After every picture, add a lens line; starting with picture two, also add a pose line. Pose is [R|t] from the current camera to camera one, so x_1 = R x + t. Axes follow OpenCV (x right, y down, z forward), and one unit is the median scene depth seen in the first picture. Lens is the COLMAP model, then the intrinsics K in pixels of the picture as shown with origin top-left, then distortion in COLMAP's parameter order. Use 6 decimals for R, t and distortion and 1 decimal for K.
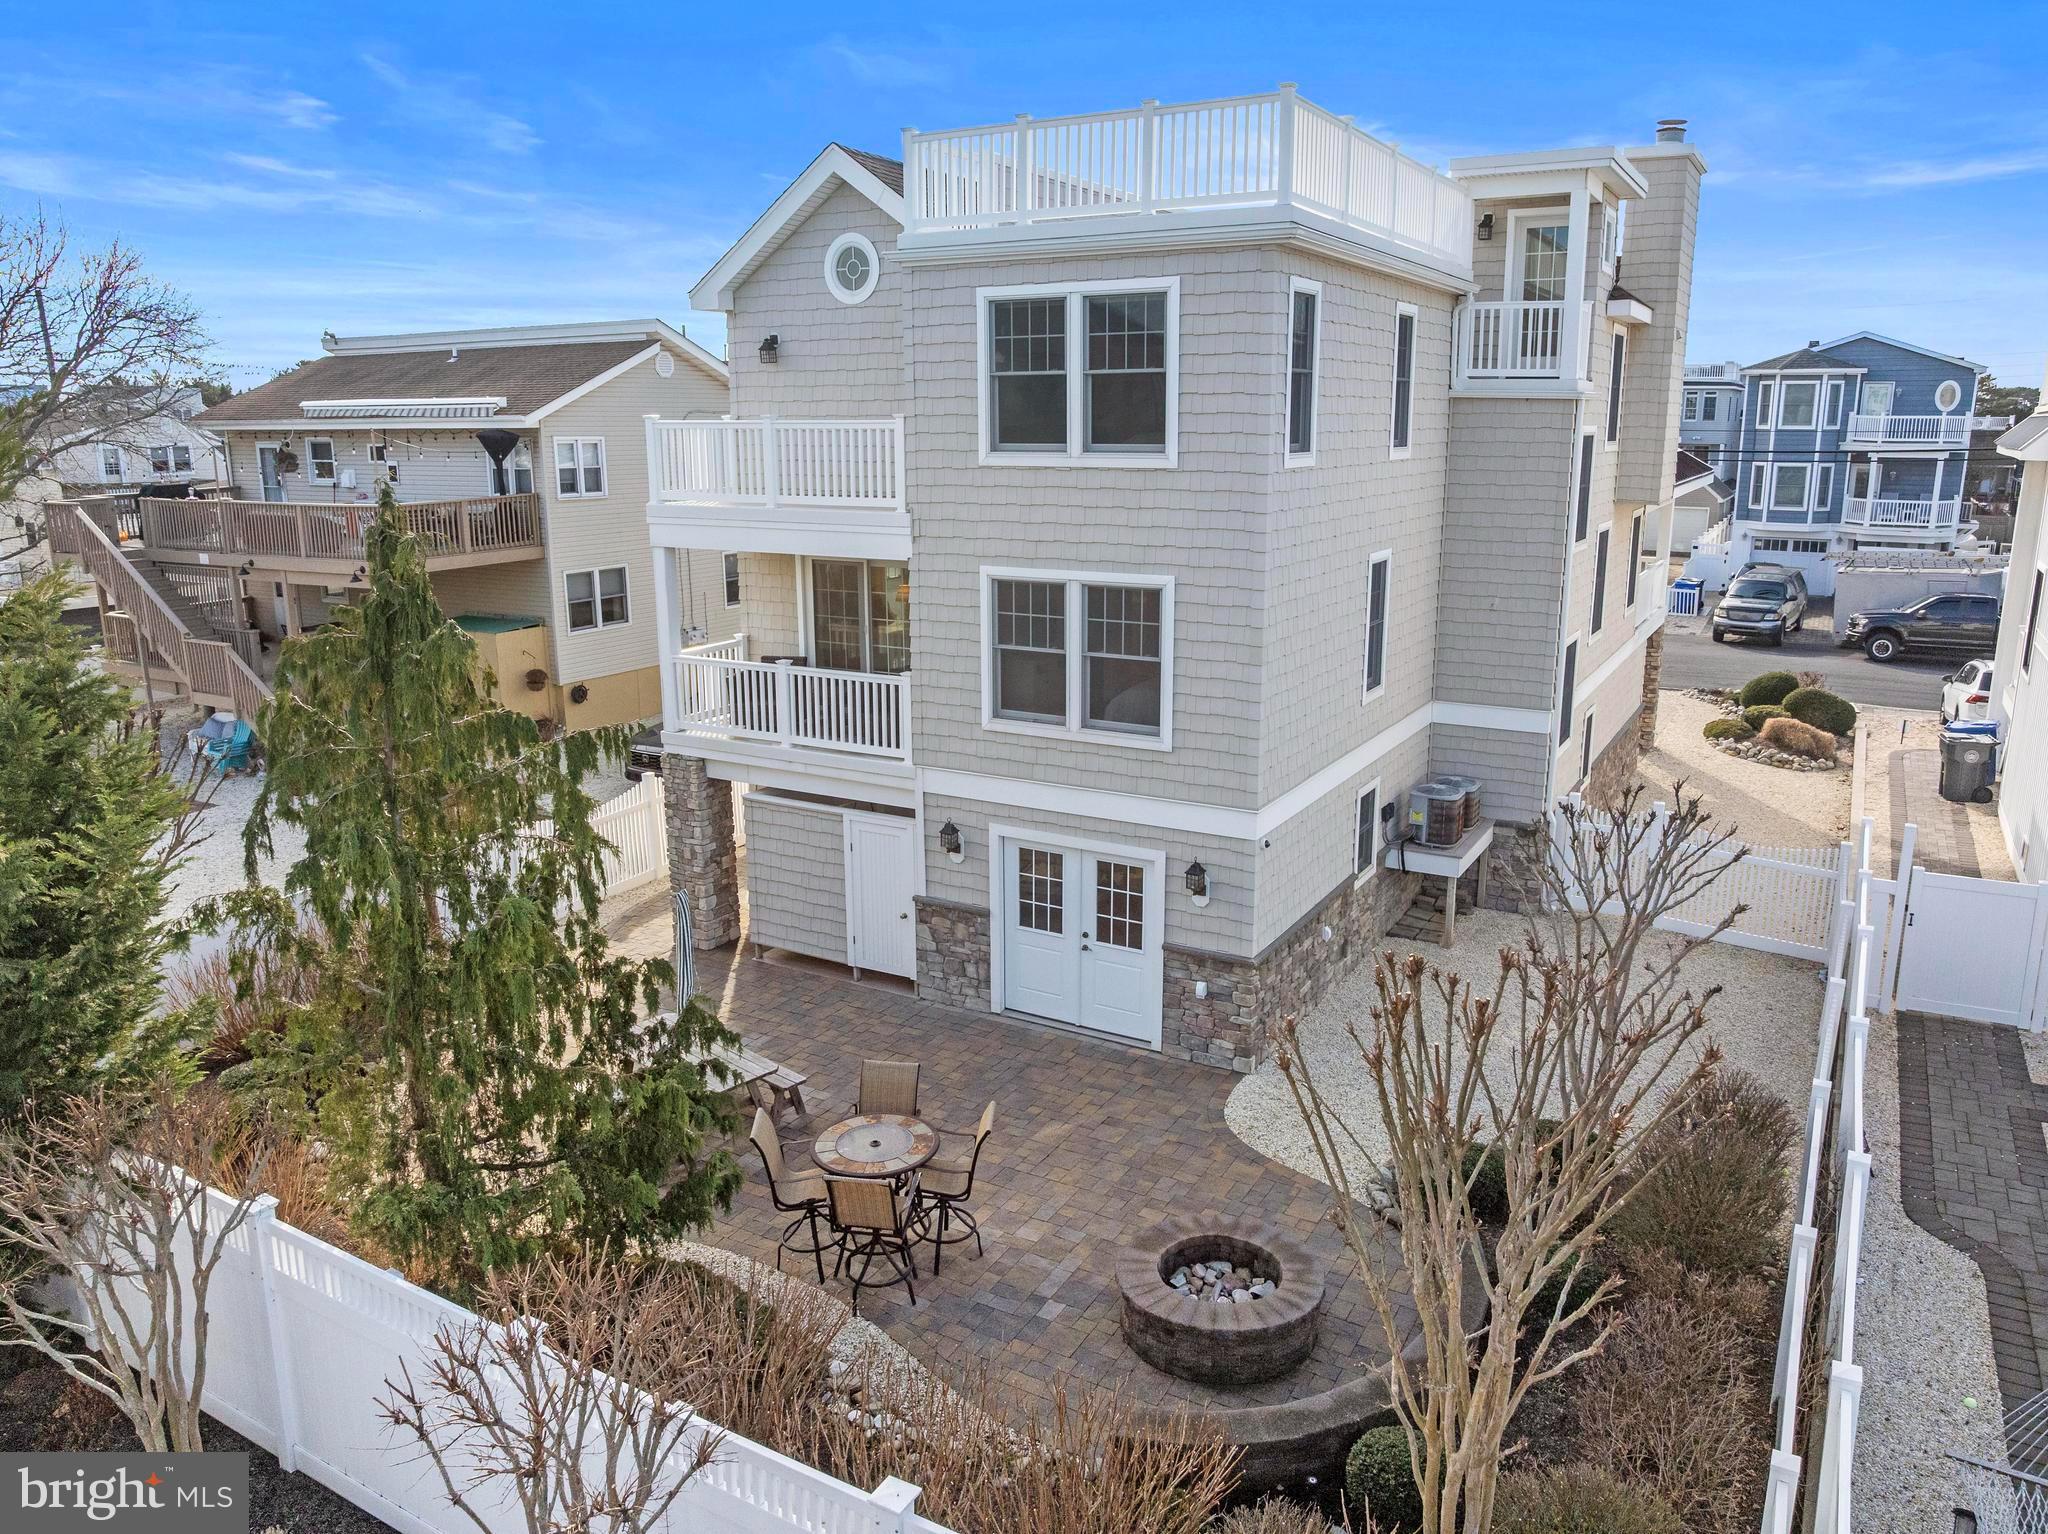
lens RADIAL K [[1443.1, 0, 1034.8], [0, 1443.1, 762.3], [0, 0, 1]] dist [-0.041804, 0.005850]
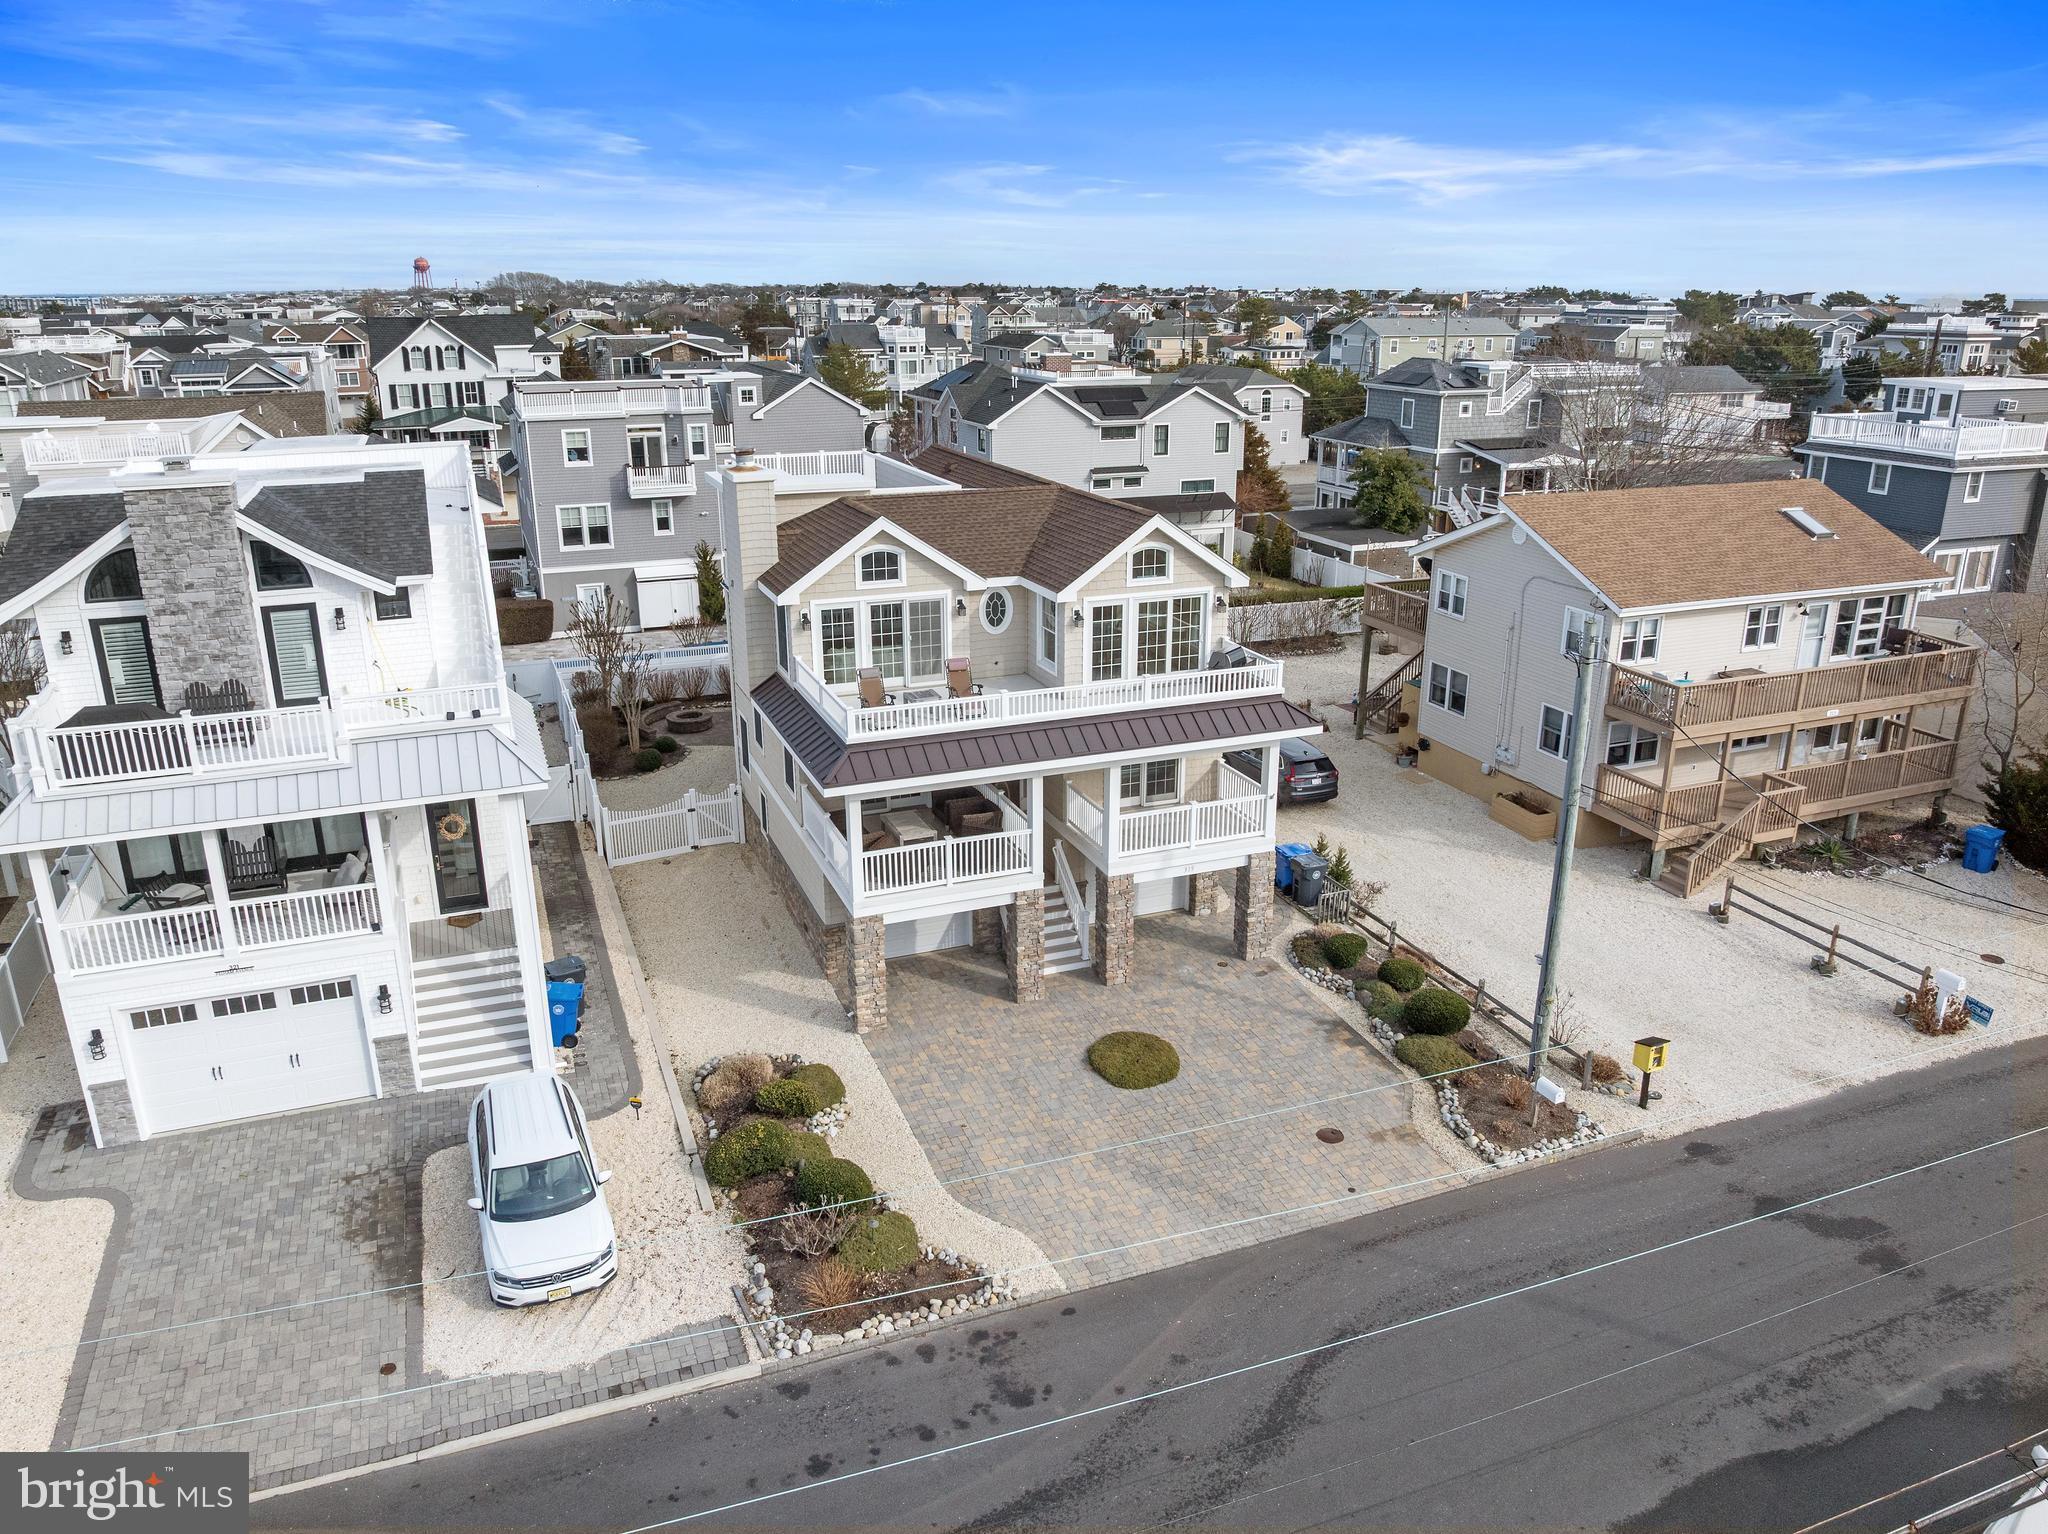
lens RADIAL K [[1433.7, 0, 1030.9], [0, 1433.7, 757.7], [0, 0, 1]] dist [-0.009185, -0.066888]
pose [[-0.622905, 0.249513, -0.741439, 1.827874], [-0.179220, 0.877050, 0.445718, -1.117991], [0.761491, 0.410520, -0.501601, 2.661085]]
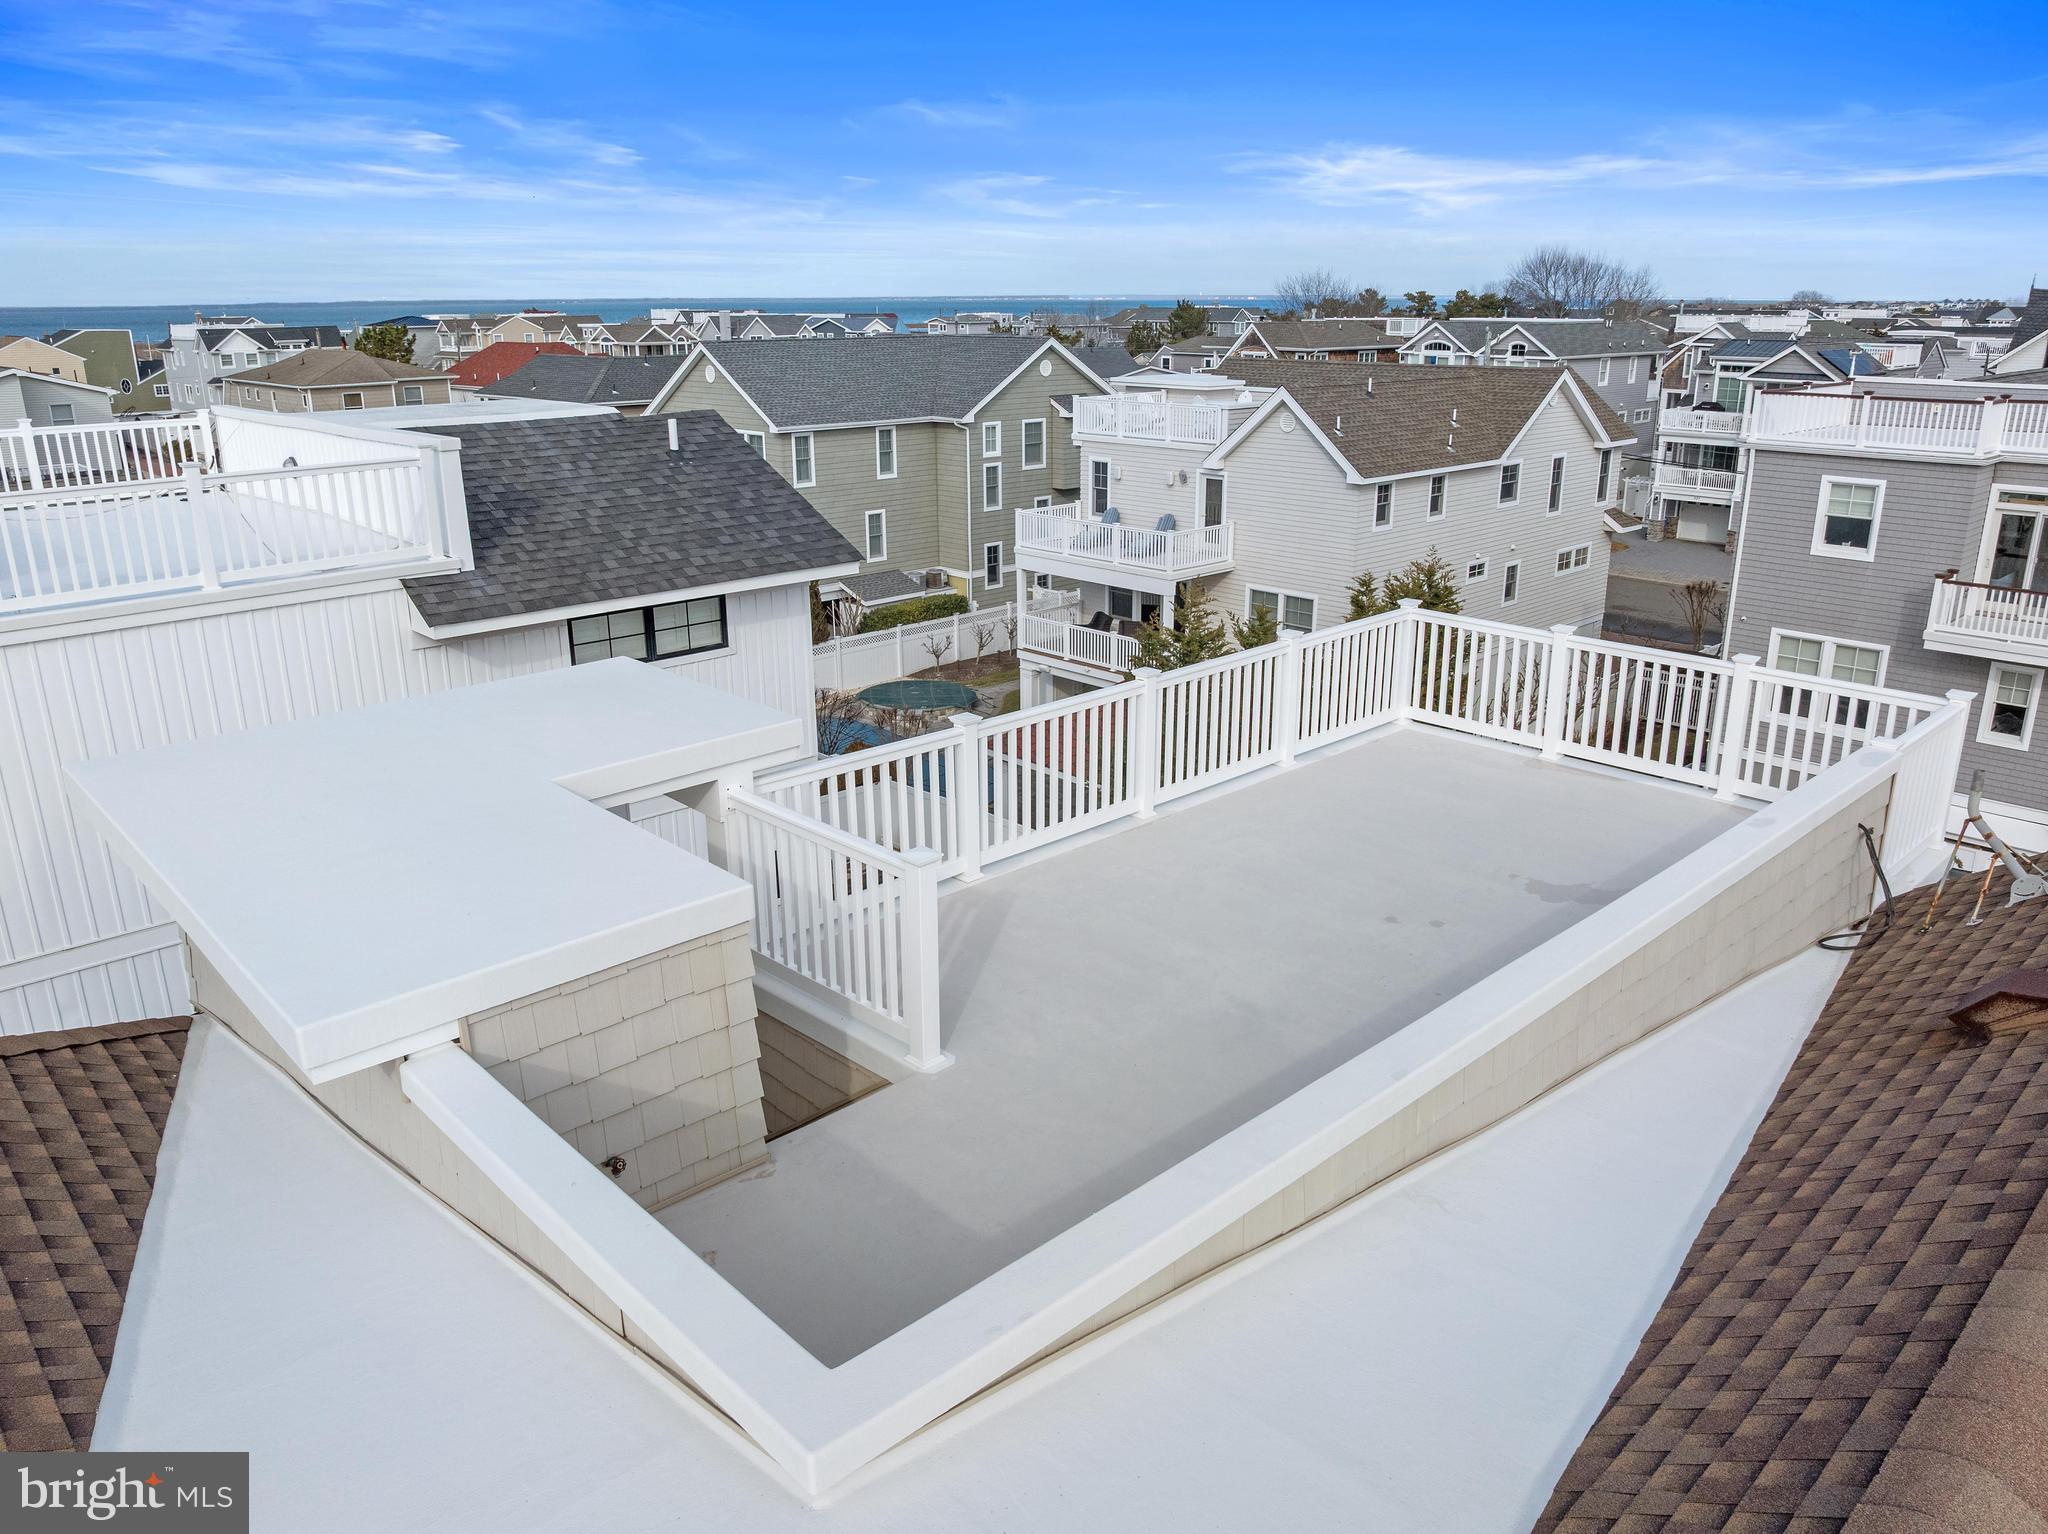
lens RADIAL K [[1435.2, 0, 1031.8], [0, 1435.2, 768.9], [0, 0, 1]] dist [-0.036006, 0.000970]
pose [[-0.958480, -0.079395, 0.273883, 0.111224], [0.076562, 0.853543, 0.515367, -0.664246], [-0.274689, 0.514938, -0.812025, 1.411133]]
